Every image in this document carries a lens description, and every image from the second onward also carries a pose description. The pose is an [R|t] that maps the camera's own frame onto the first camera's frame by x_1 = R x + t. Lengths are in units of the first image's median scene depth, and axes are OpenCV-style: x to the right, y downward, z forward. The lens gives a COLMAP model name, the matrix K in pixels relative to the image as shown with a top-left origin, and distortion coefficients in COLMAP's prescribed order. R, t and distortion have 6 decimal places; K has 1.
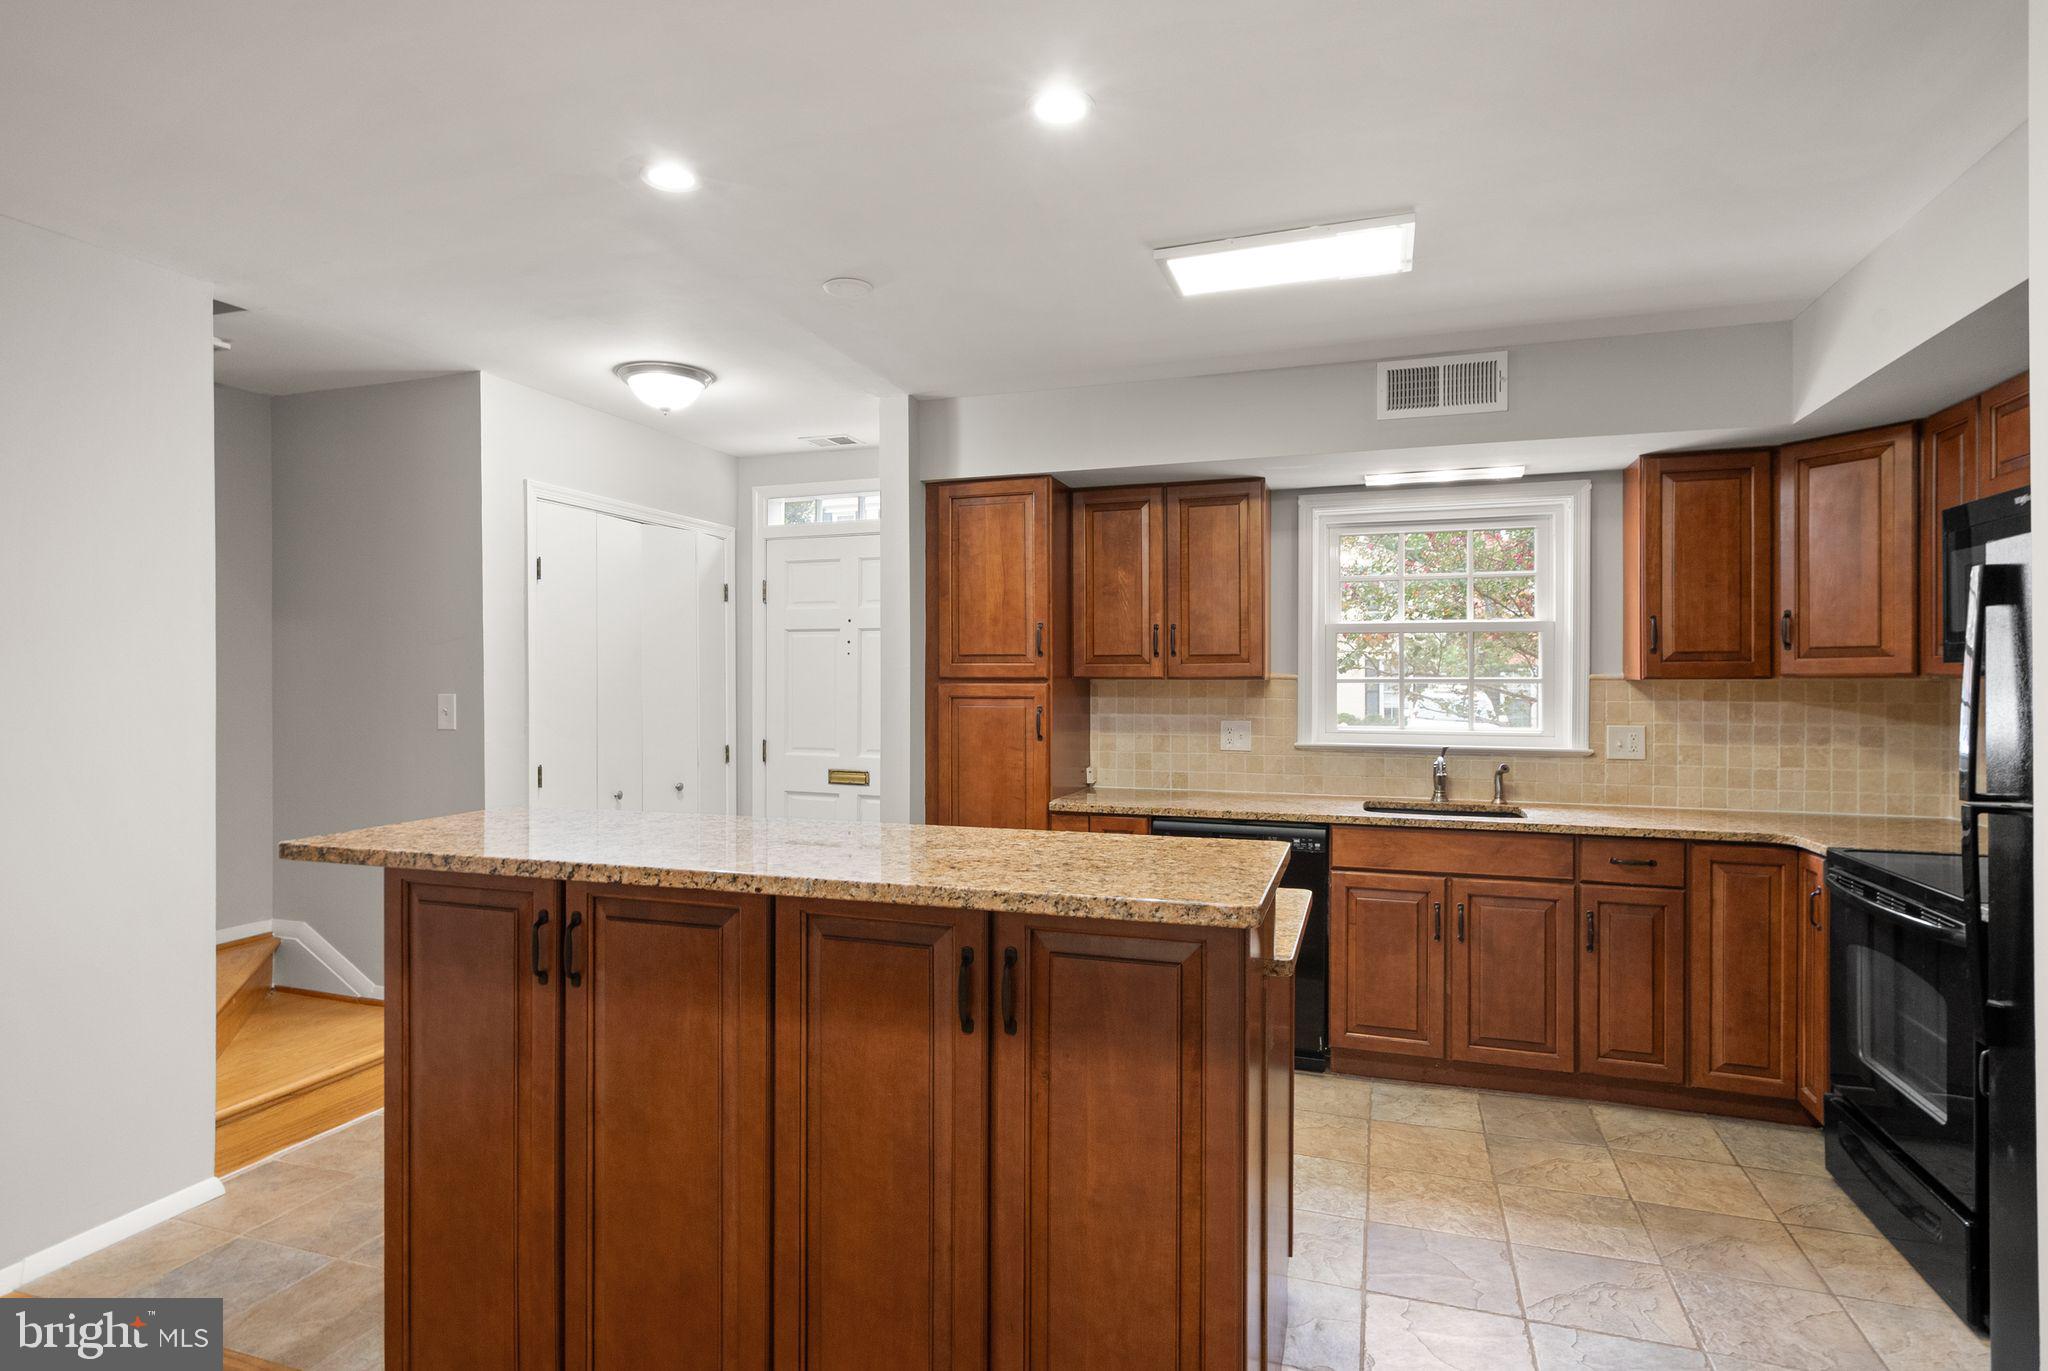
lens RADIAL K [[1081.3, 0, 1004.1], [0, 1081.3, 676.8], [0, 0, 1]] dist [0.006623, 0.002225]
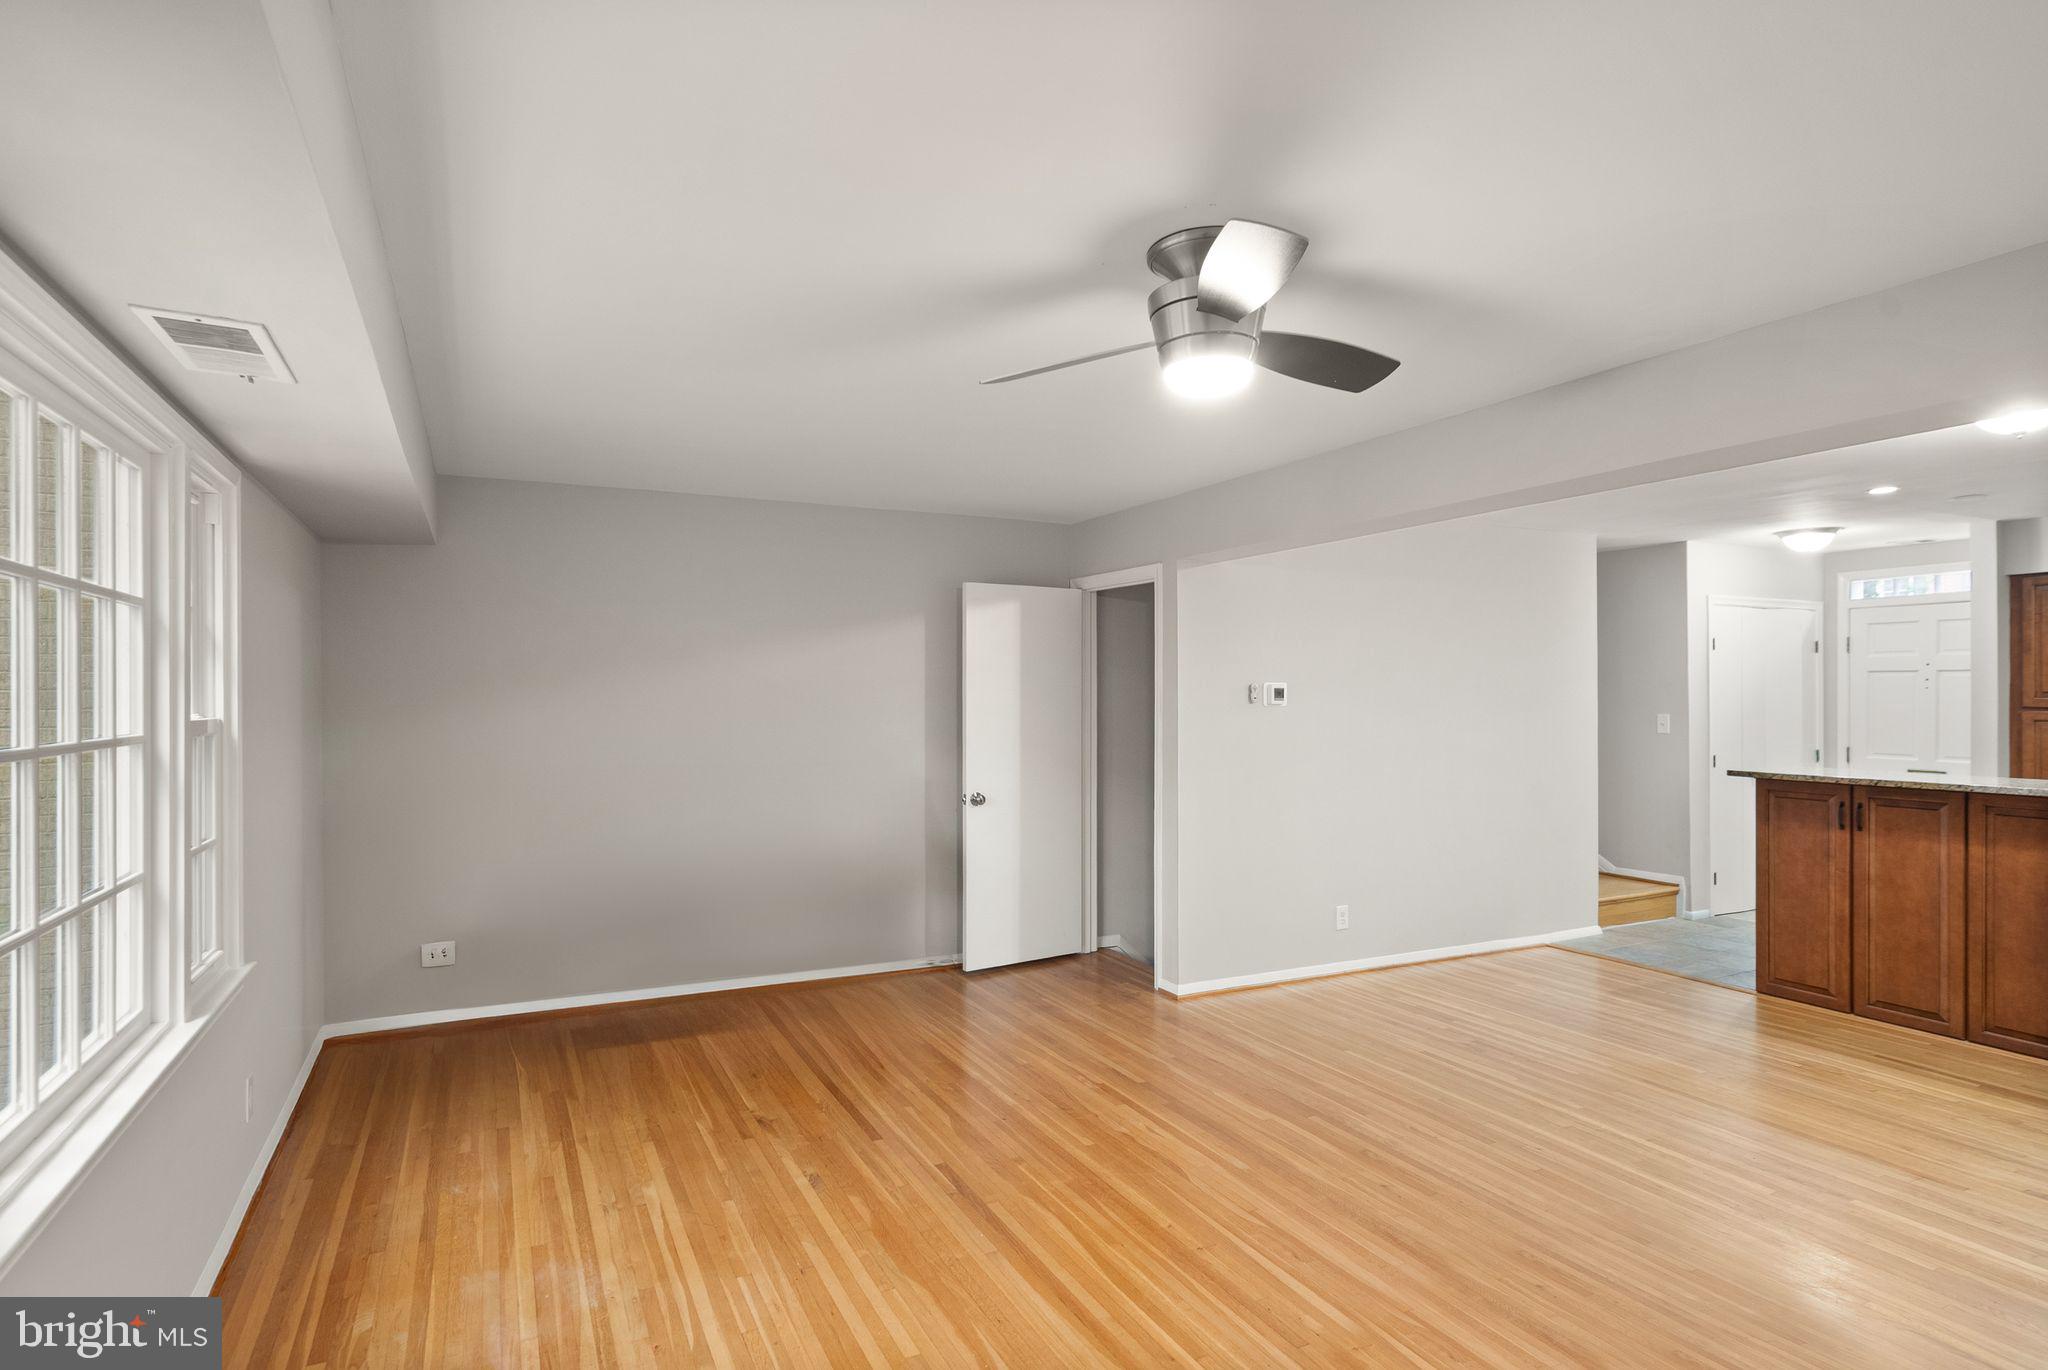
lens RADIAL K [[1081.3, 0, 1025.4], [0, 1081.3, 696.4], [0, 0, 1]] dist [0.006623, 0.002225]
pose [[0.724649, -0.000026, -0.689118, -0.025774], [0.004316, 0.999981, 0.004502, -0.030506], [0.689105, -0.006237, 0.724635, -1.194289]]
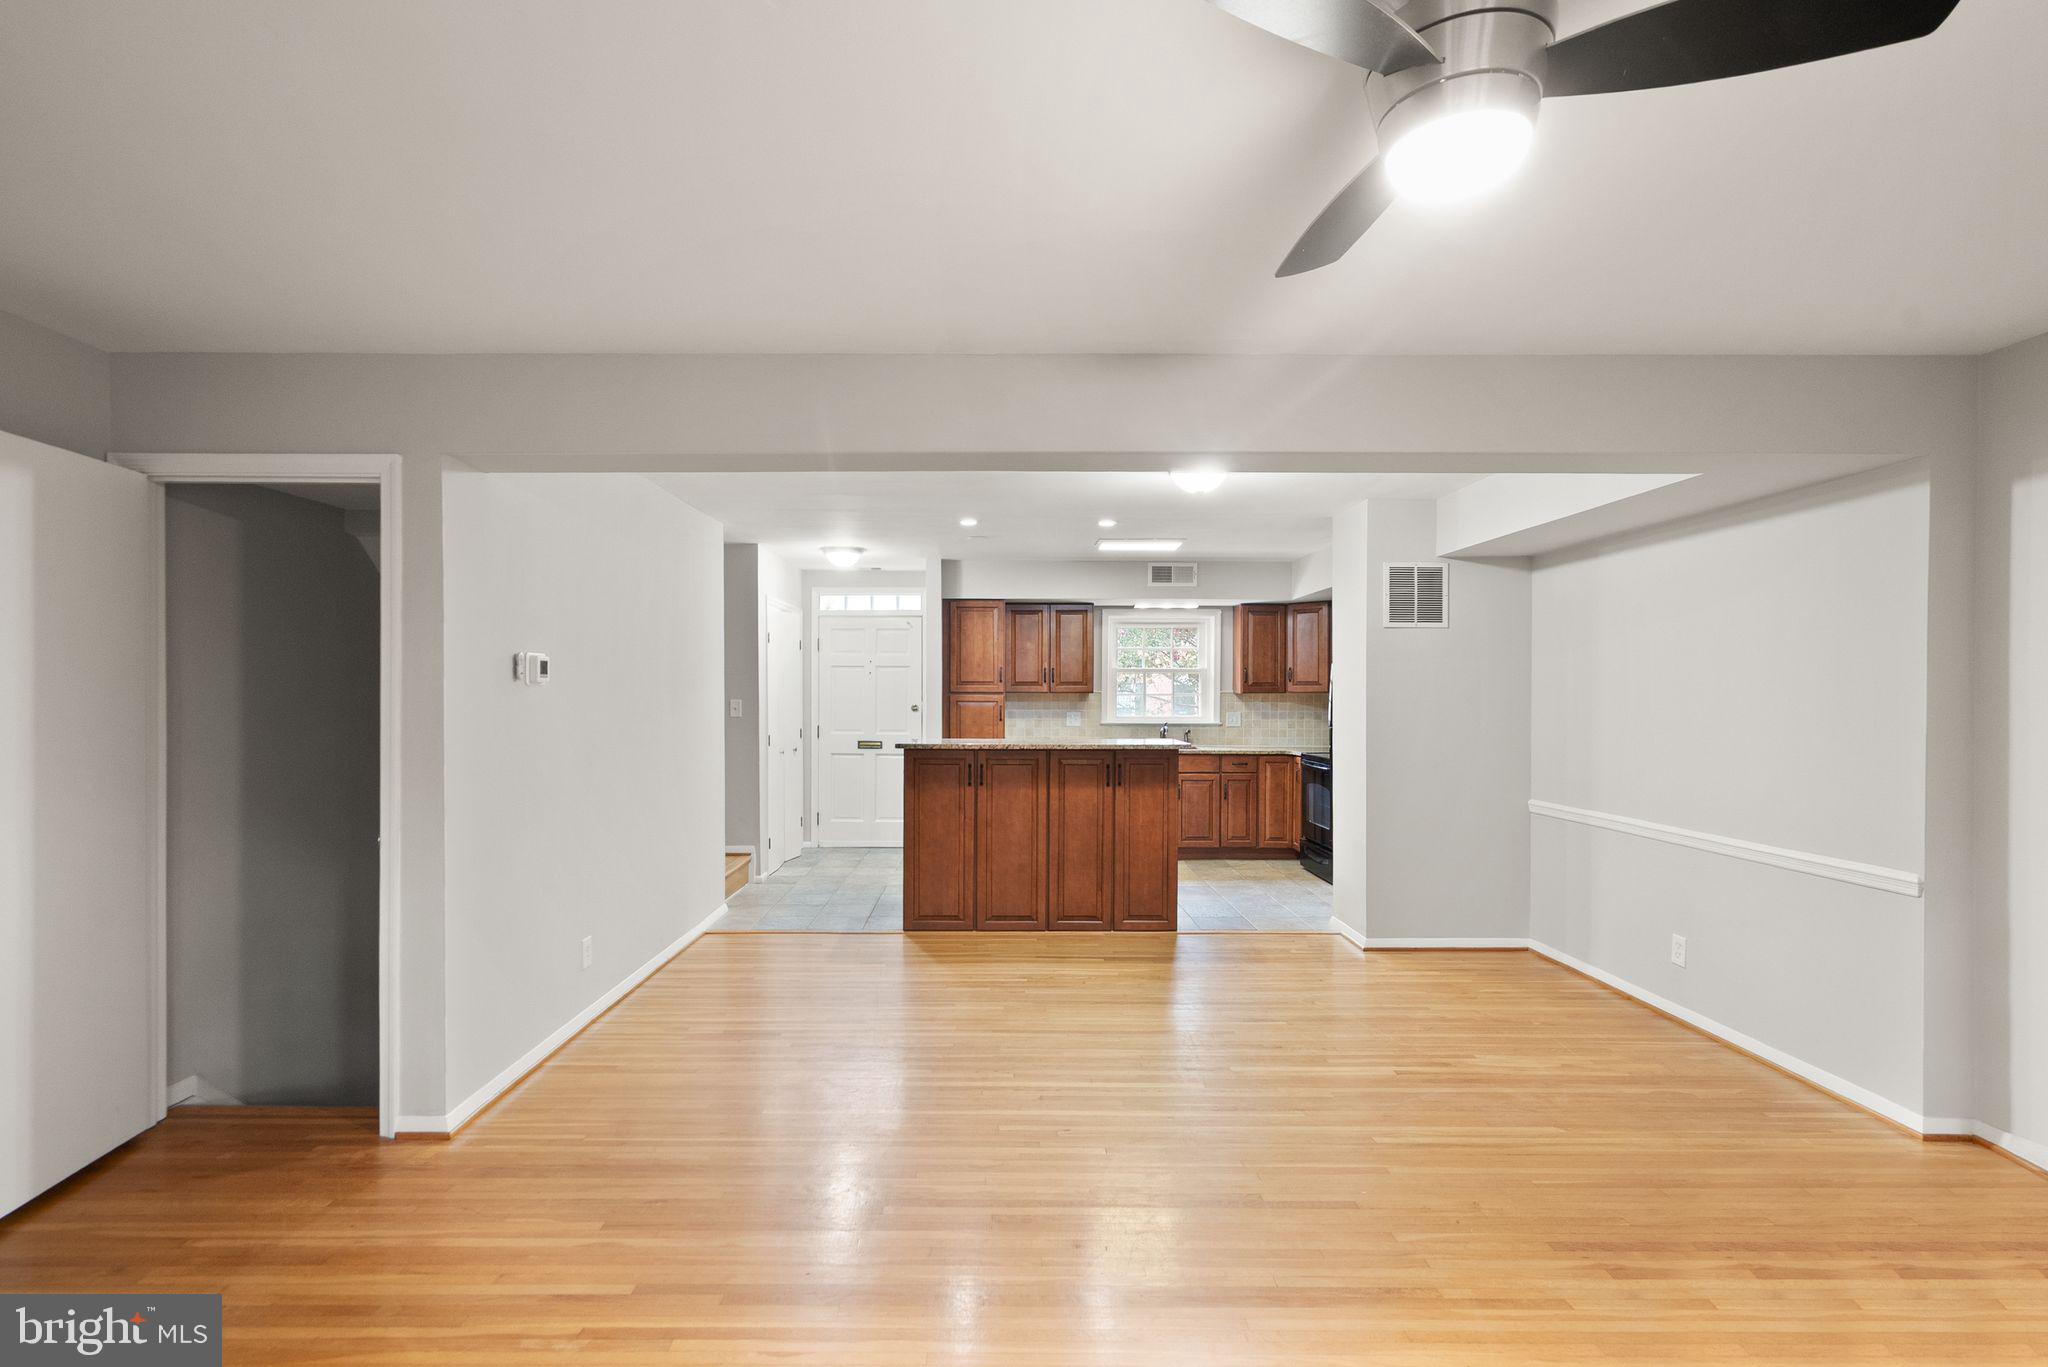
lens RADIAL K [[967.2, 0, 1008.6], [0, 967.2, 694.5], [0, 0, 1]] dist [0.004804, 0.000631]
pose [[0.942191, 0.000196, 0.335075, -0.689555], [-0.001842, 0.999988, 0.004595, -0.004363], [-0.335070, -0.004947, 0.942180, -0.957018]]
